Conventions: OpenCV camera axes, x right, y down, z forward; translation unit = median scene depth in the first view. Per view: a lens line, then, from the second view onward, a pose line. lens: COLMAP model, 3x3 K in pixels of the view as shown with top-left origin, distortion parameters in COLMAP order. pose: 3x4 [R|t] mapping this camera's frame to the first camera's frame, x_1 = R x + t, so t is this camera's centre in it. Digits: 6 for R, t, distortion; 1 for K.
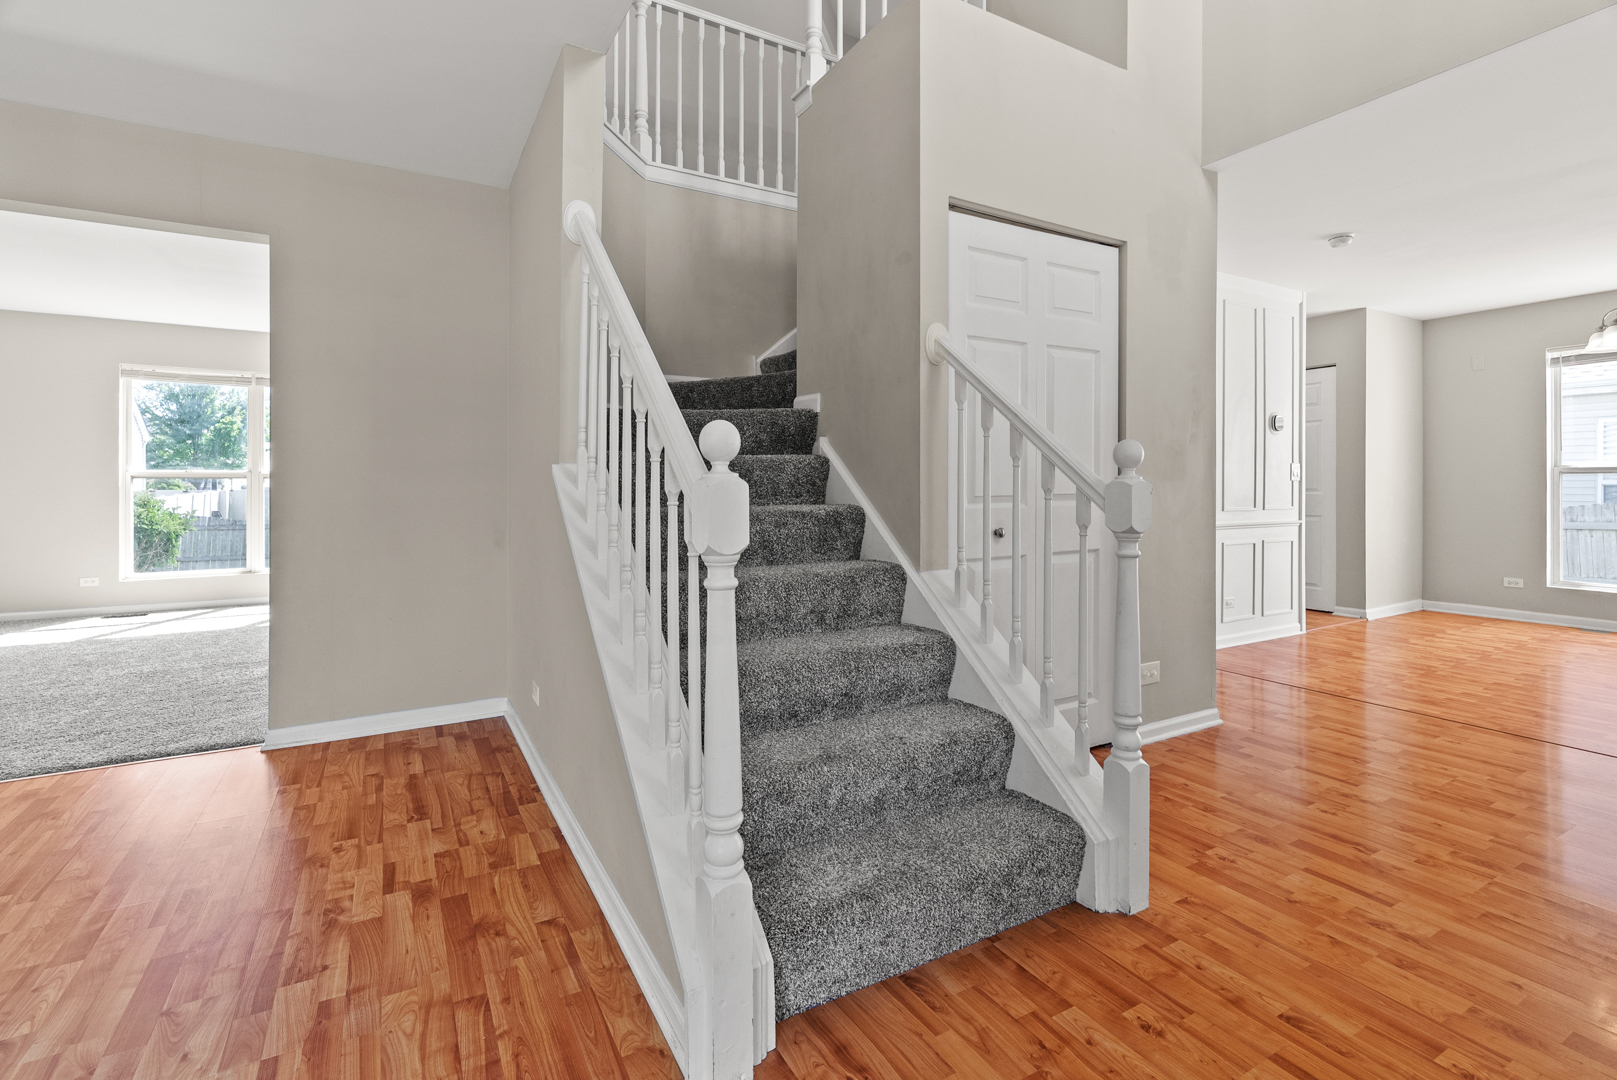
lens RADIAL K [[739.9, 0, 824.2], [0, 739.9, 487.0], [0, 0, 1]] dist [-0.008692, 0.001060]
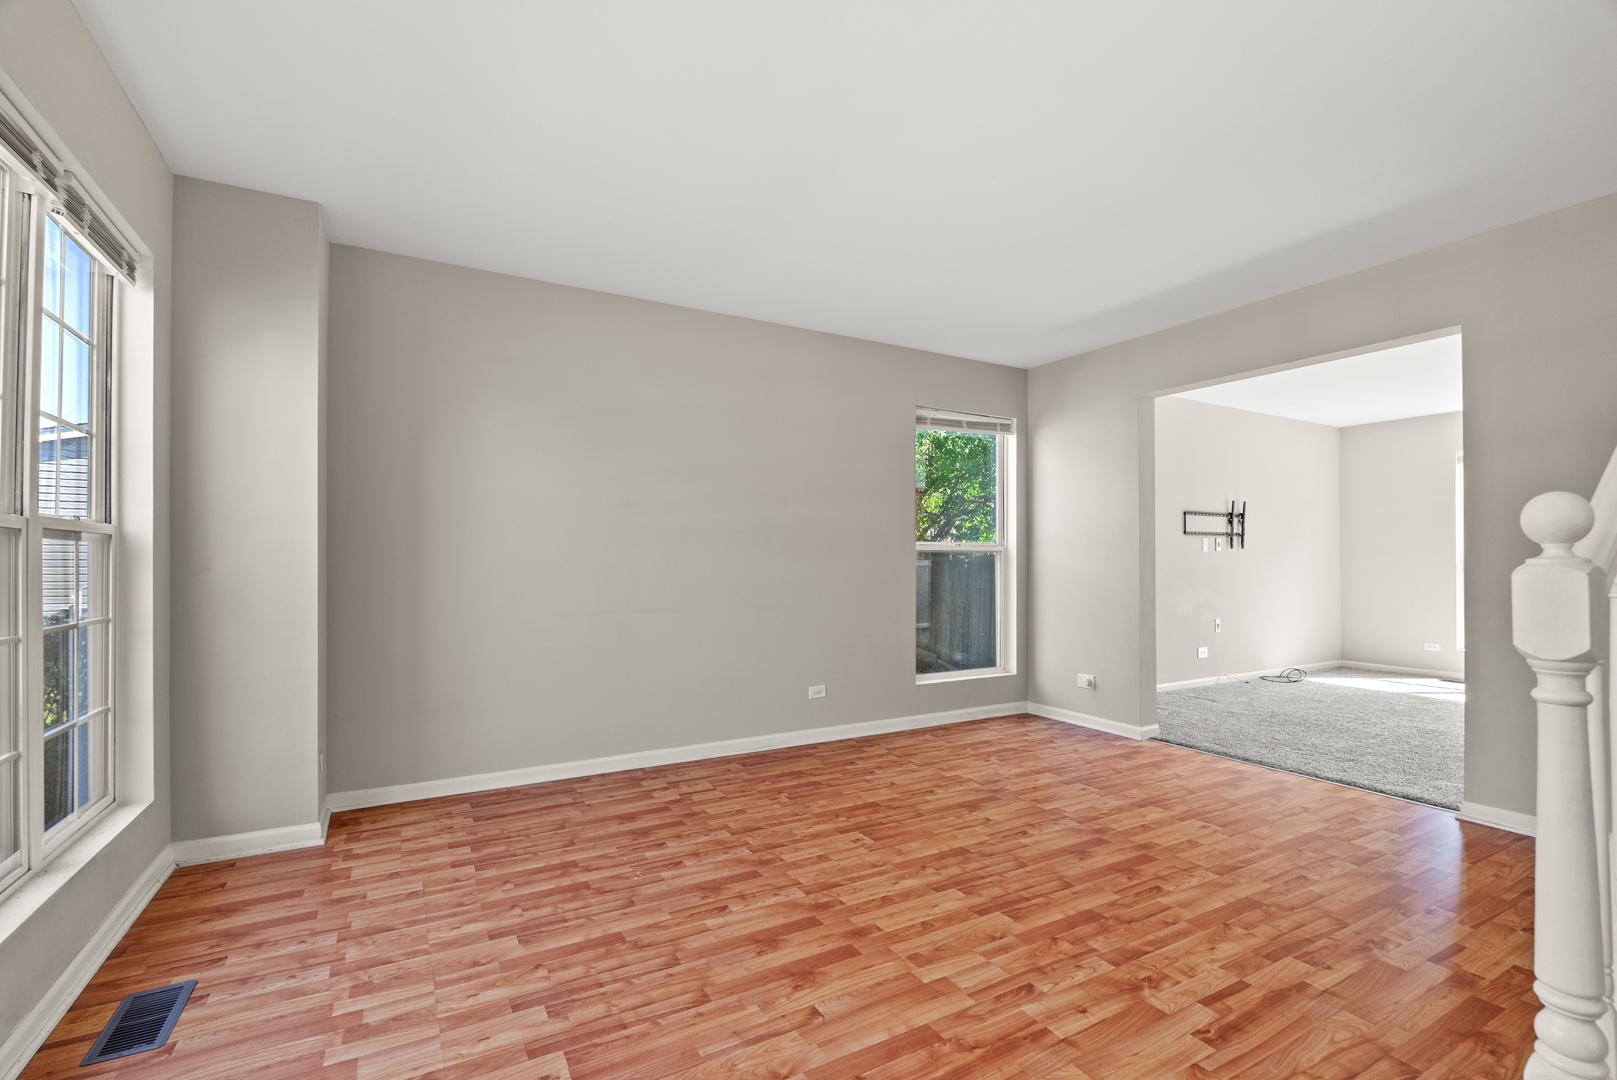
lens RADIAL K [[739.9, 0, 801.2], [0, 739.9, 549.1], [0, 0, 1]] dist [-0.008692, 0.001060]
pose [[-0.020667, -0.010715, -0.999729, 0.520587], [-0.007192, 0.999918, -0.010568, -0.009599], [0.999761, 0.006972, -0.020743, 0.152247]]
